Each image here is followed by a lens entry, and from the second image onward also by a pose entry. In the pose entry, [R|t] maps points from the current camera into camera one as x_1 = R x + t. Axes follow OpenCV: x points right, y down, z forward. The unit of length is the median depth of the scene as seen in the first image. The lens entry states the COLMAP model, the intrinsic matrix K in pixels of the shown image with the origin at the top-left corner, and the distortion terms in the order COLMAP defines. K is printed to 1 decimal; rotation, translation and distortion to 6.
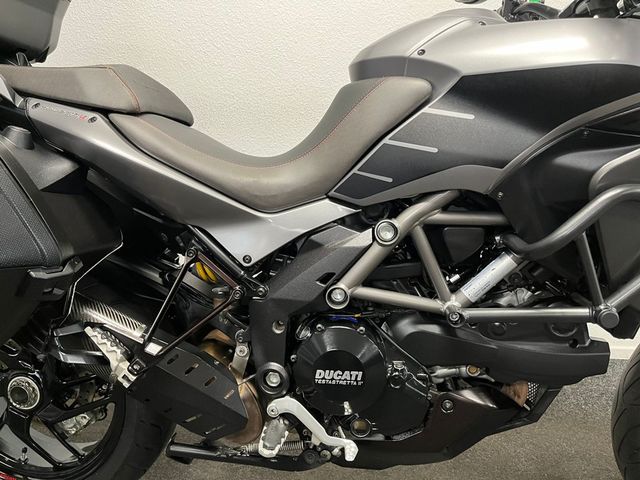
lens RADIAL K [[490.8, 0, 318.5], [0, 490.8, 239.4], [0, 0, 1]] dist [0.031071, -0.005652]
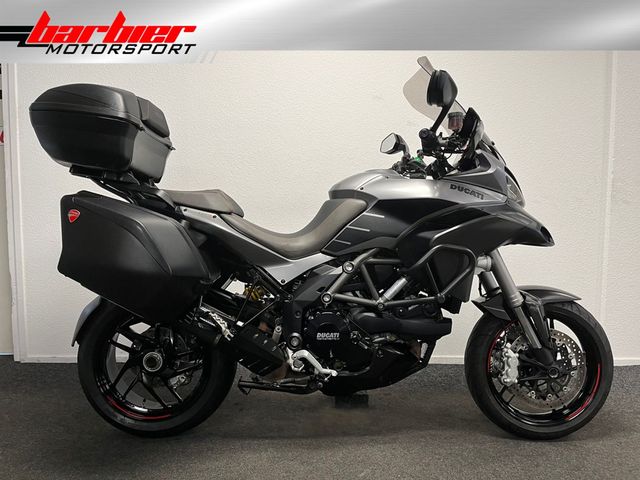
lens RADIAL K [[490.8, 0, 318.5], [0, 490.8, 239.4], [0, 0, 1]] dist [0.031071, -0.005652]
pose [[0.995035, -0.000362, 0.099530, -0.206404], [0.016667, 0.986479, -0.163036, 0.210279], [-0.098125, 0.163885, 0.981587, -1.115102]]
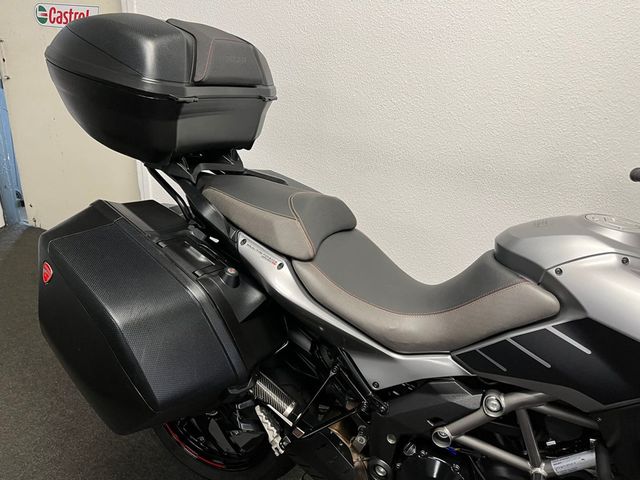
lens RADIAL K [[490.8, 0, 318.5], [0, 490.8, 239.4], [0, 0, 1]] dist [0.031071, -0.005652]
pose [[0.940648, 0.198051, -0.275604, -0.008953], [-0.148849, 0.970549, 0.189418, -0.555460], [0.305002, -0.137152, 0.942424, -0.198736]]
